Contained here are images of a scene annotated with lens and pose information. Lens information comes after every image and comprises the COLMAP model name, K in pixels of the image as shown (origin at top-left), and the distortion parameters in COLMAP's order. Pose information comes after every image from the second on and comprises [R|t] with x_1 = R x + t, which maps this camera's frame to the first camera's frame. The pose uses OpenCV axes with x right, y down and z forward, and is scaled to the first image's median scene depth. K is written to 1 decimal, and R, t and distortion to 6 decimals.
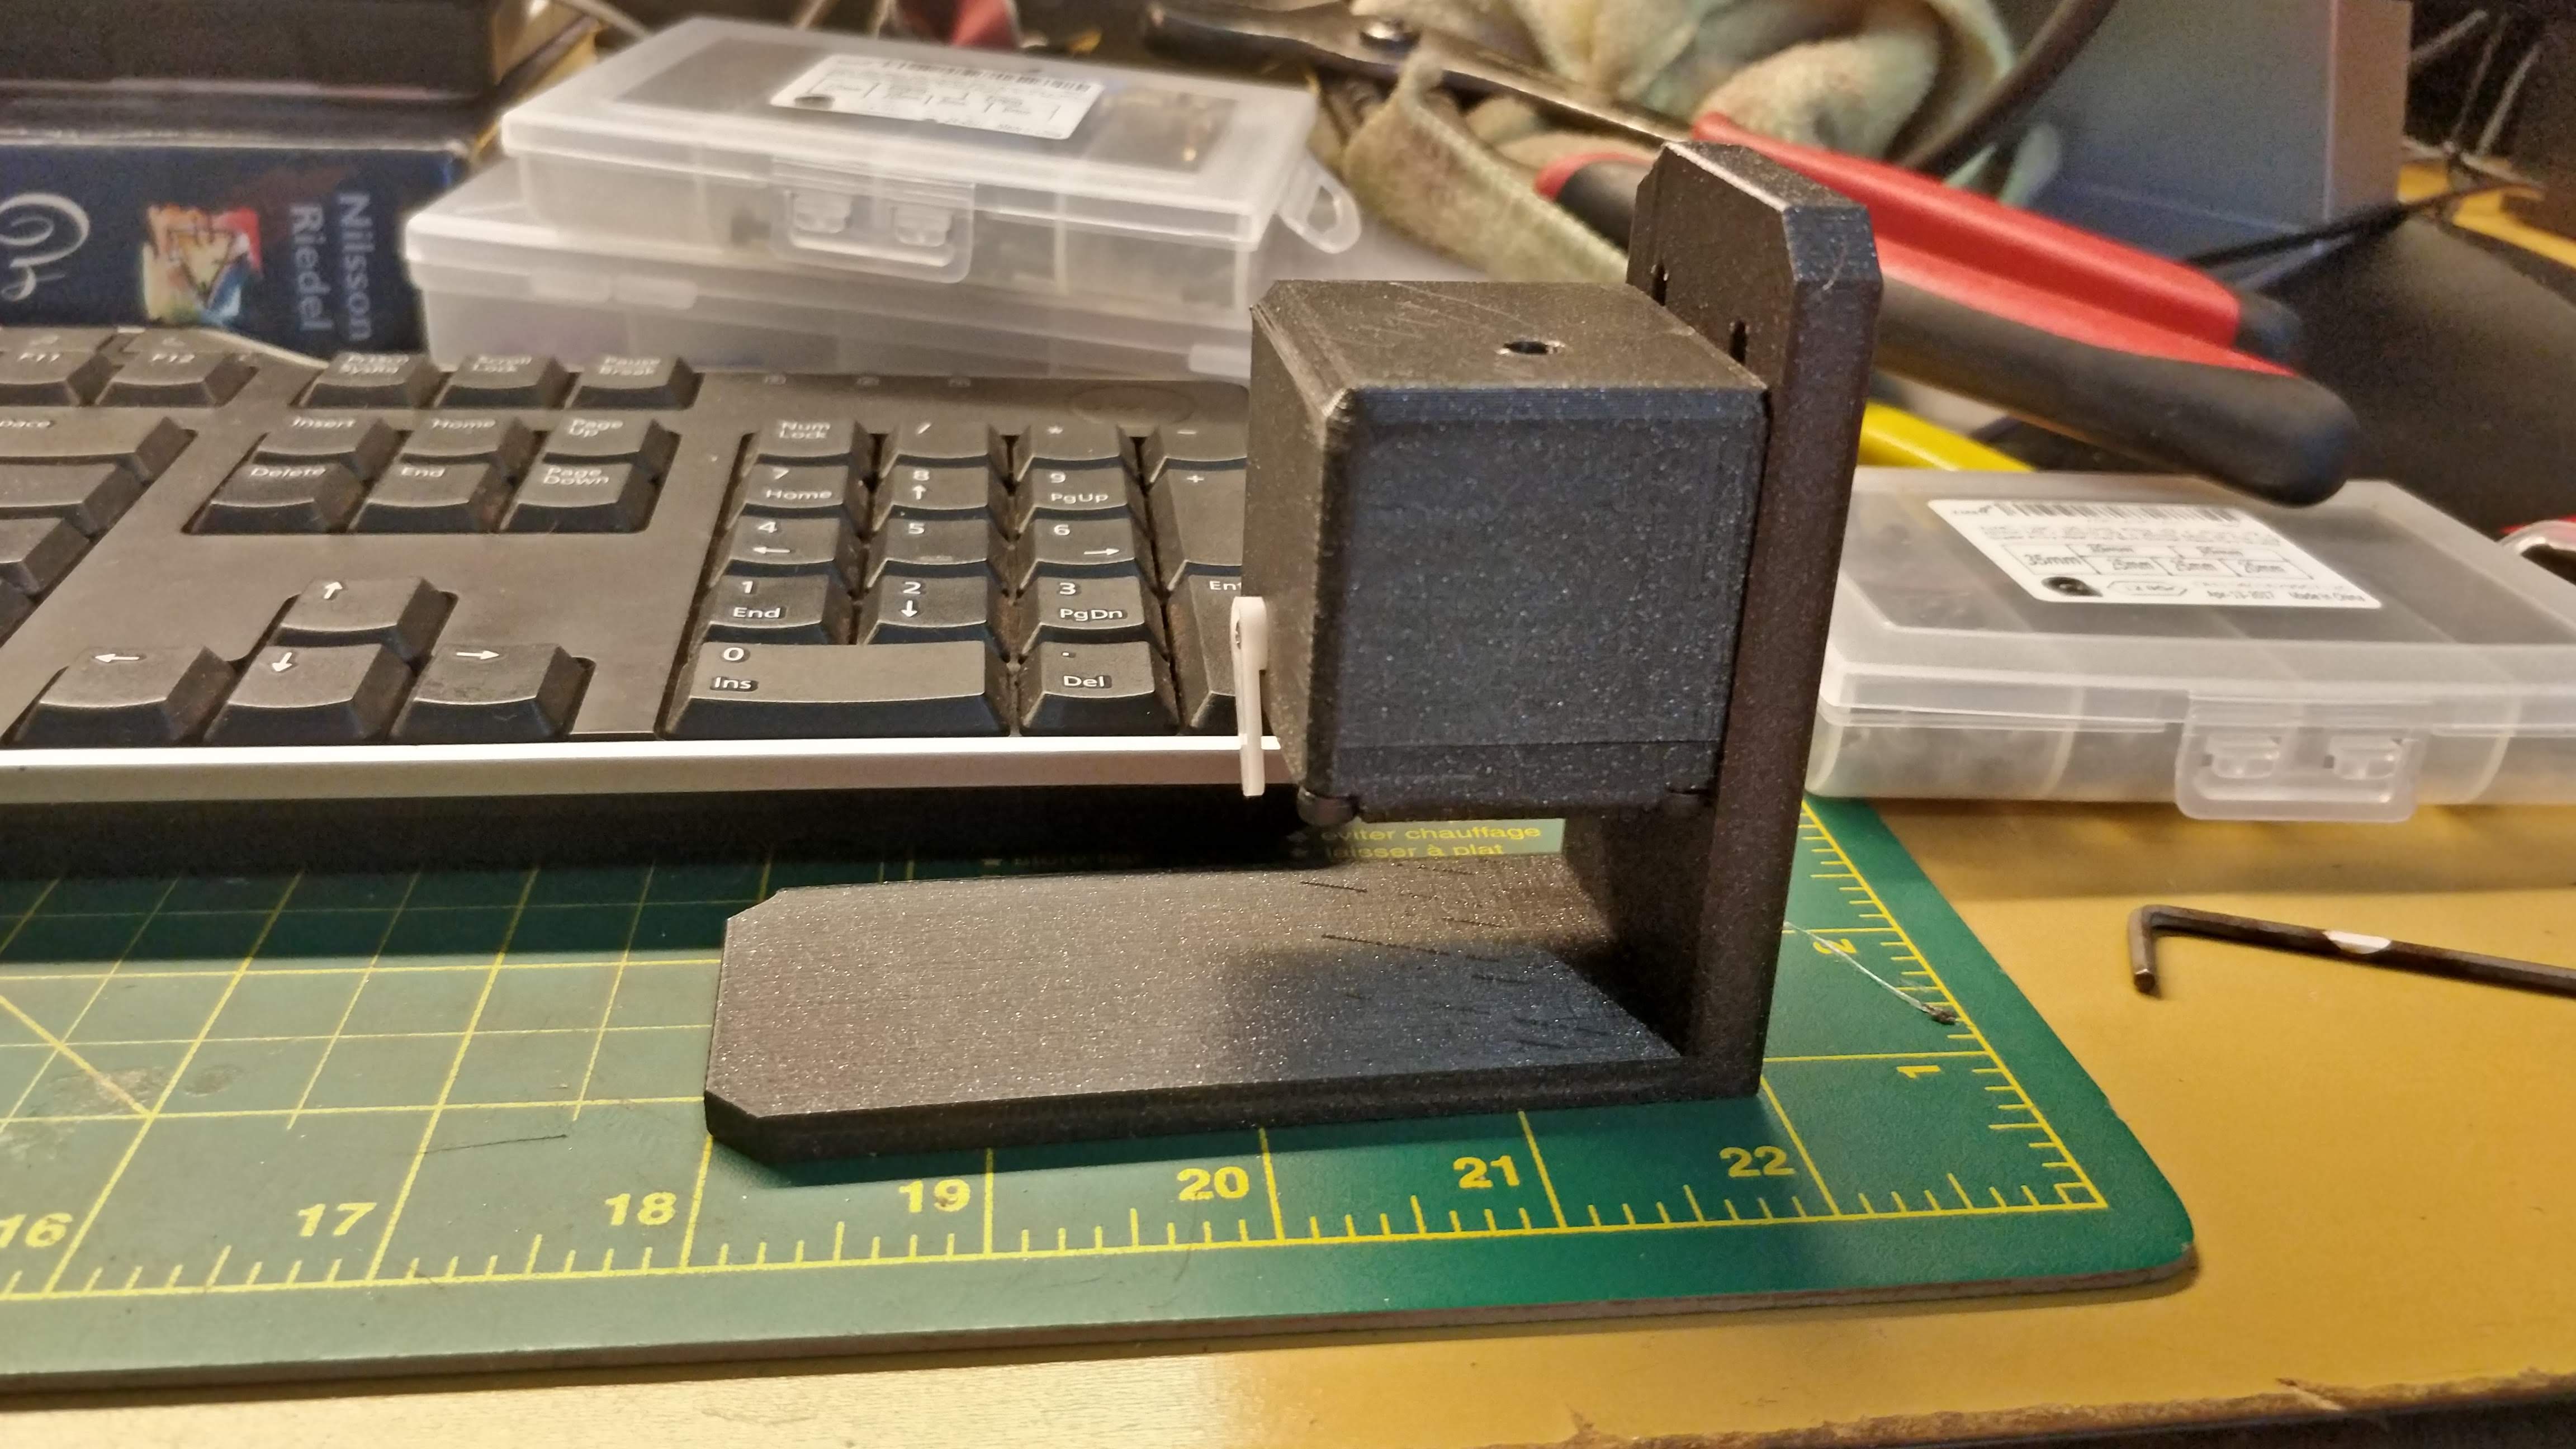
lens RADIAL K [[2128.2, 0, 1288.0], [0, 2128.2, 724.5], [0, 0, 1]] dist [0.018627, -0.141485]
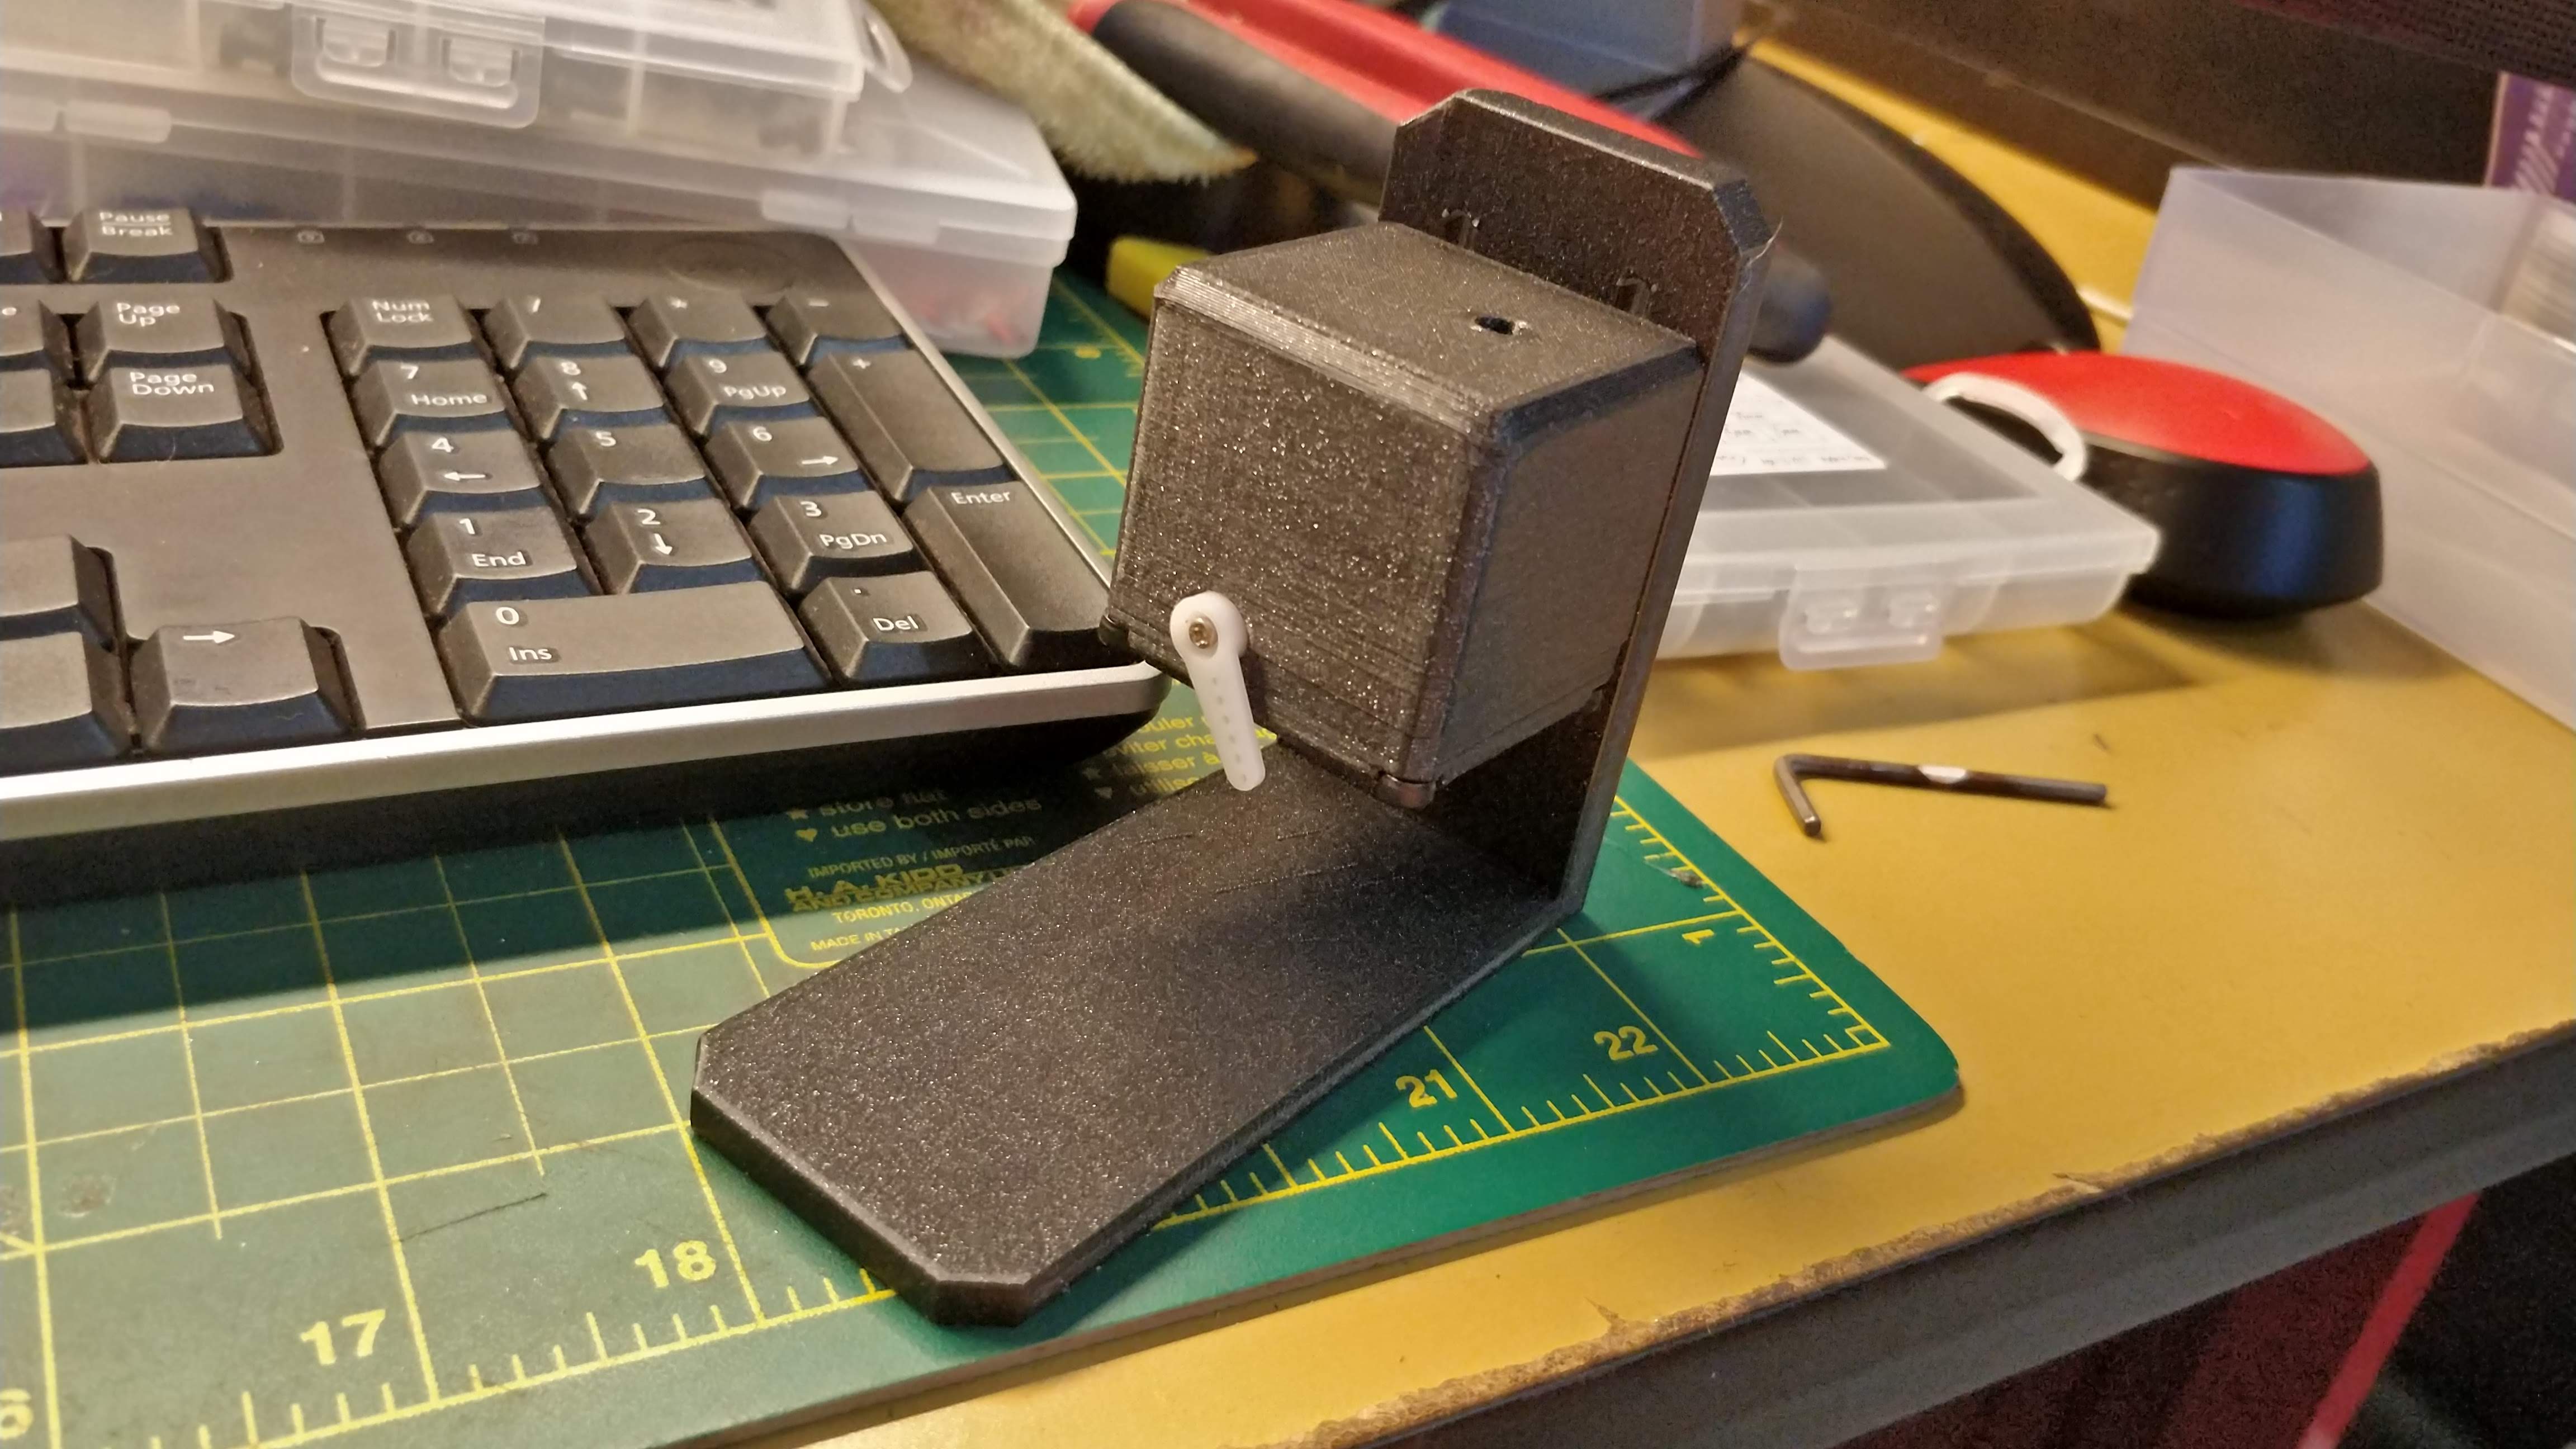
lens RADIAL K [[2128.2, 0, 1288.0], [0, 2128.2, 724.5], [0, 0, 1]] dist [0.018627, -0.141485]
pose [[0.919076, -0.078379, 0.386208, -0.248751], [0.023810, 0.989275, 0.144108, -0.088646], [-0.393361, -0.123251, 0.911085, 0.031257]]
